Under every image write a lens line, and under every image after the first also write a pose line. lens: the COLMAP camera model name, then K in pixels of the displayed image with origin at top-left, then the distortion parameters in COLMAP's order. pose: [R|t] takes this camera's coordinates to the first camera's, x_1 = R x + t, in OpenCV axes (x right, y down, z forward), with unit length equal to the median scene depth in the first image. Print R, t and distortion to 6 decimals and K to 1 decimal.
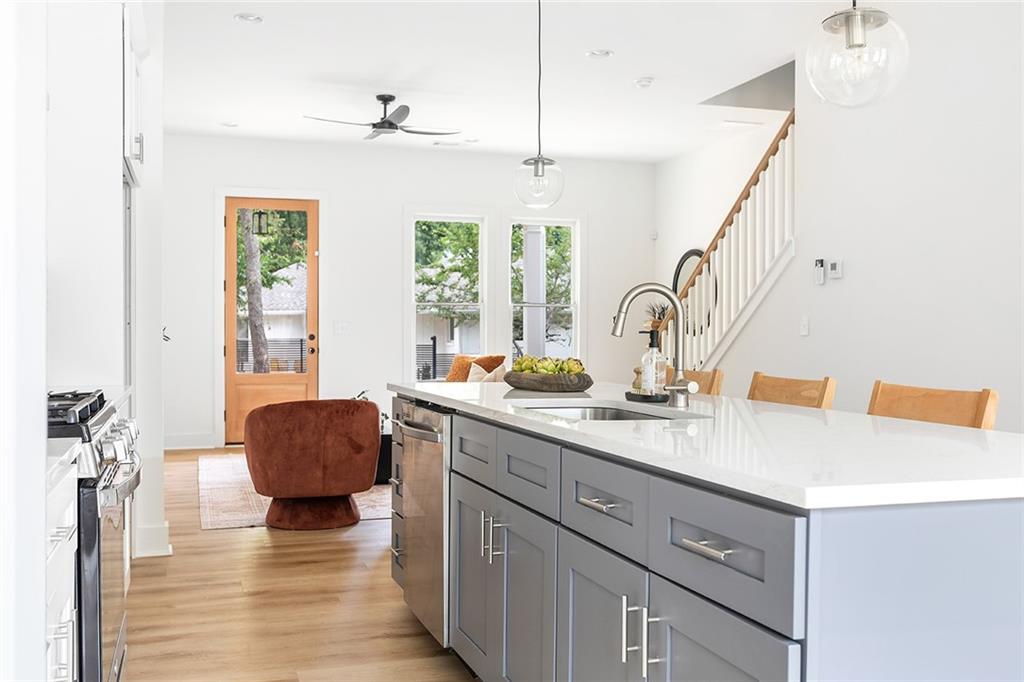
lens RADIAL K [[985.6, 0, 512.0], [0, 985.6, 341.0], [0, 0, 1]] dist [-0.014059, -0.004470]
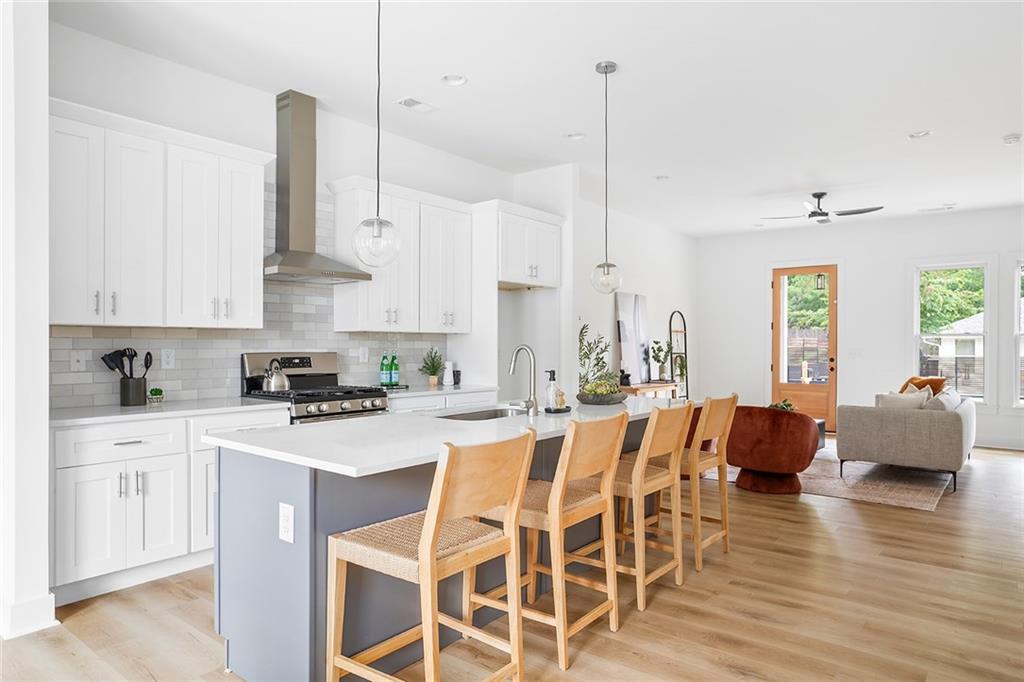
lens RADIAL K [[628.4, 0, 512.3], [0, 628.4, 346.1], [0, 0, 1]] dist [0.000262, 0.000003]
pose [[0.546508, 0.000661, -0.837454, 0.319096], [-0.010019, 0.999933, -0.005749, -0.014471], [0.837394, 0.011532, 0.546478, 0.106984]]
